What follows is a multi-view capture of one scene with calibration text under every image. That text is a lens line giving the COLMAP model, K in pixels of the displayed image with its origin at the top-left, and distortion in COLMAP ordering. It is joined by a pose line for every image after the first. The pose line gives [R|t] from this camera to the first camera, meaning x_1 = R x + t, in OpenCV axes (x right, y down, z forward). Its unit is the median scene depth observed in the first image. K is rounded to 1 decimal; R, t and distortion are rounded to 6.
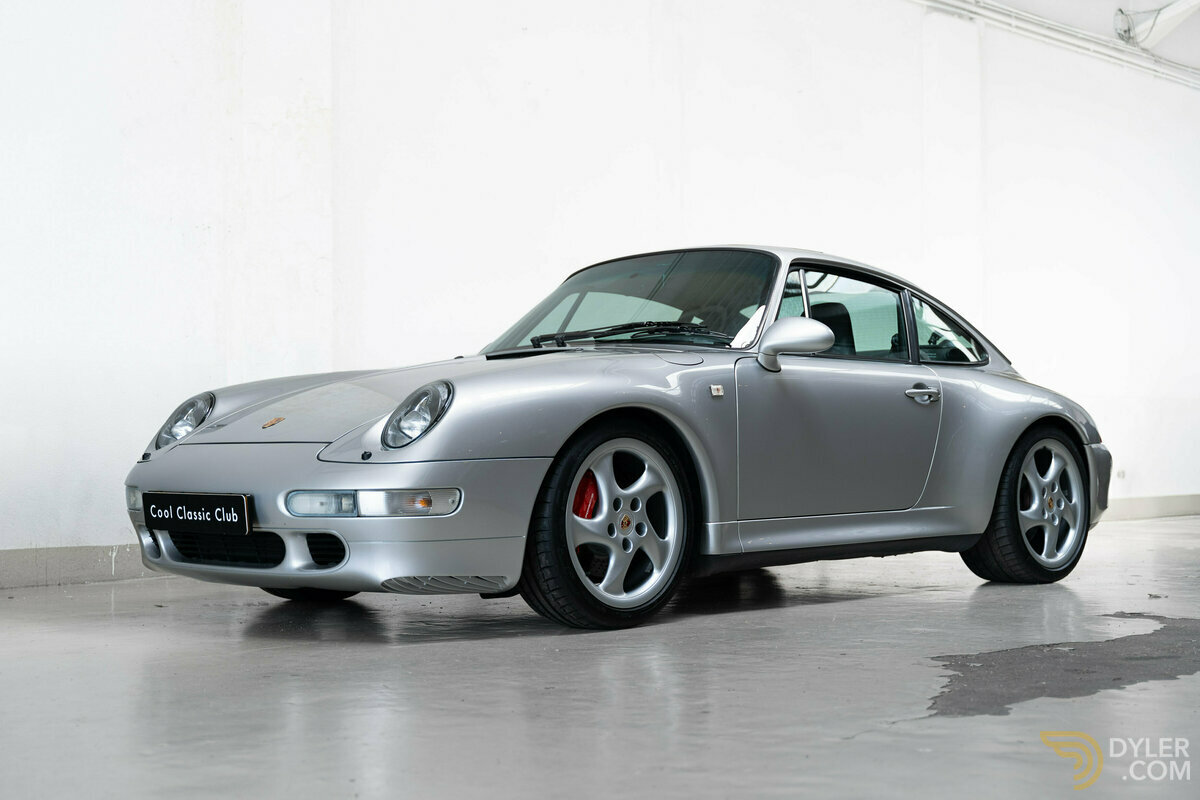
lens RADIAL K [[1693.7, 0, 600.0], [0, 1693.7, 400.0], [0, 0, 1]] dist [0.016749, 0.003441]
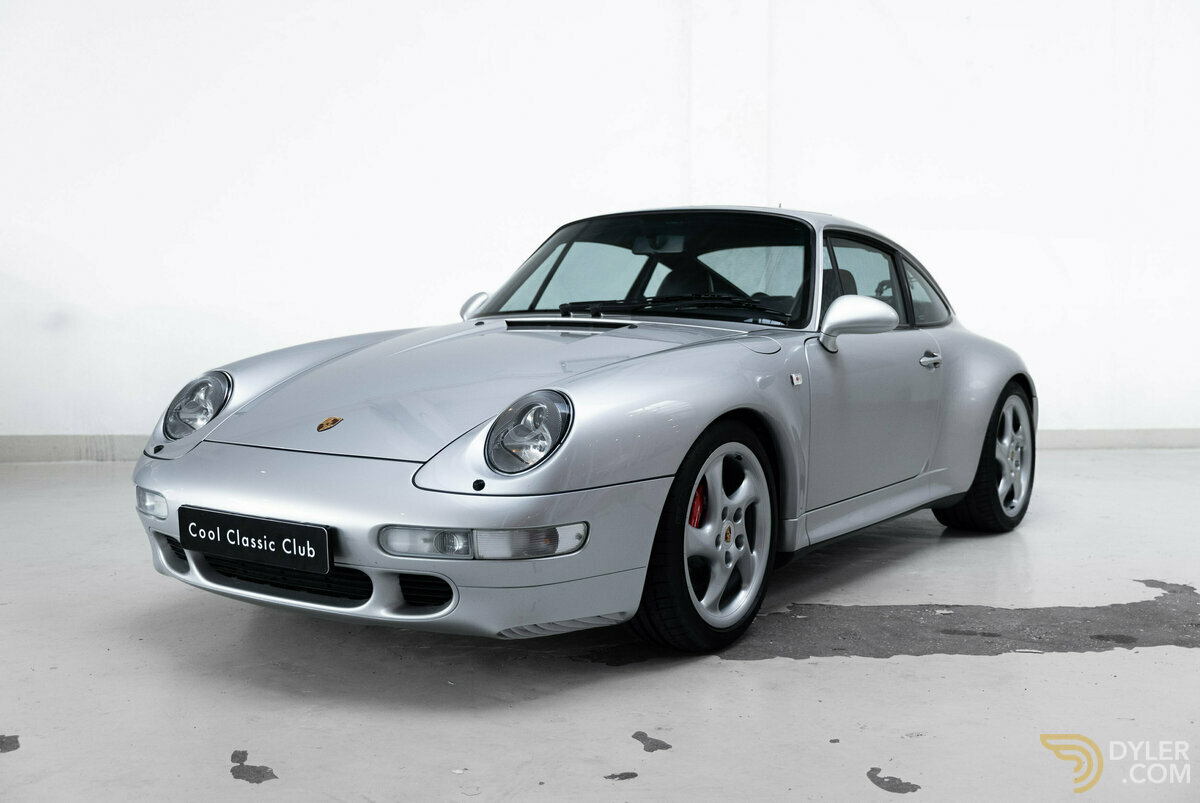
lens RADIAL K [[1354.7, 0, 602.6], [0, 1354.7, 330.9], [0, 0, 1]] dist [-0.115026, -0.009249]
pose [[0.981709, 0.007887, 0.190225, -0.195461], [-0.018235, 0.998444, 0.052707, -0.076437], [-0.189513, -0.055211, 0.980325, 0.314431]]
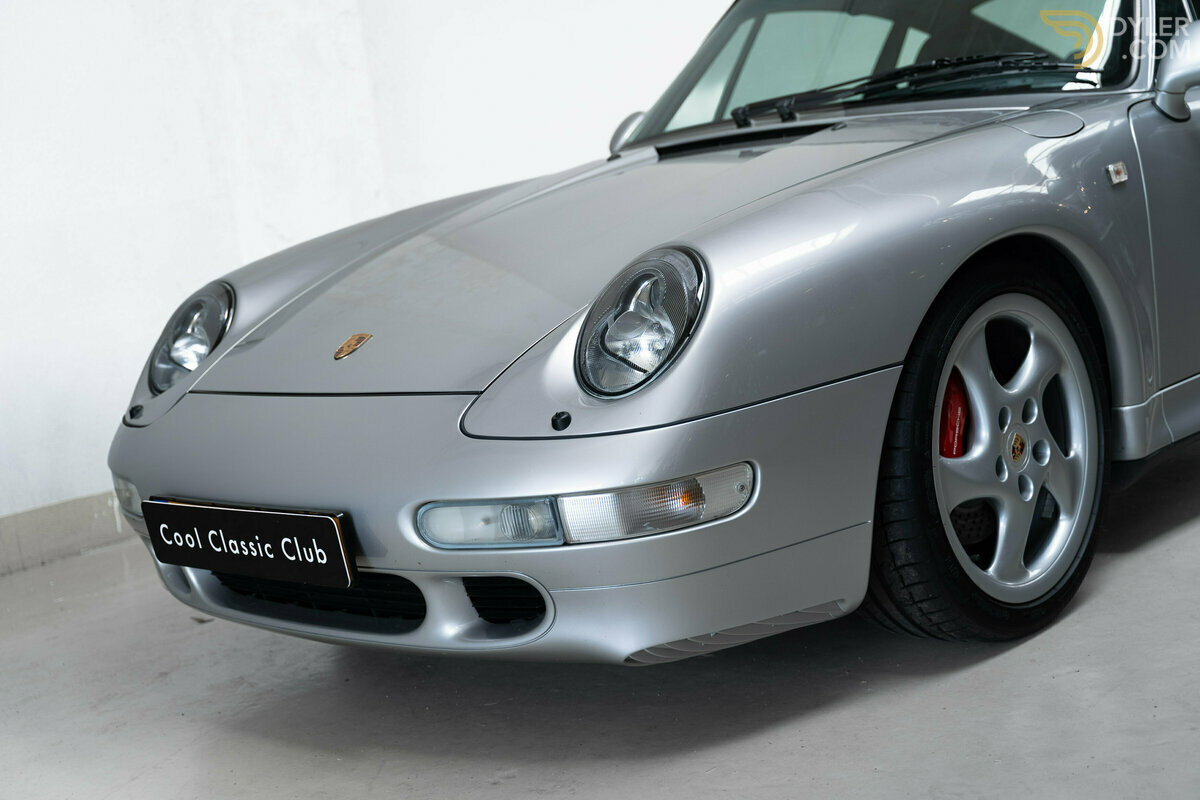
lens RADIAL K [[1693.7, 0, 600.0], [0, 1693.7, 400.0], [0, 0, 1]] dist [0.016749, 0.003441]
pose [[0.991457, -0.129725, -0.013544, -0.112460], [0.130108, 0.976356, 0.172631, -0.056639], [-0.009171, -0.172918, 0.984893, 0.473429]]
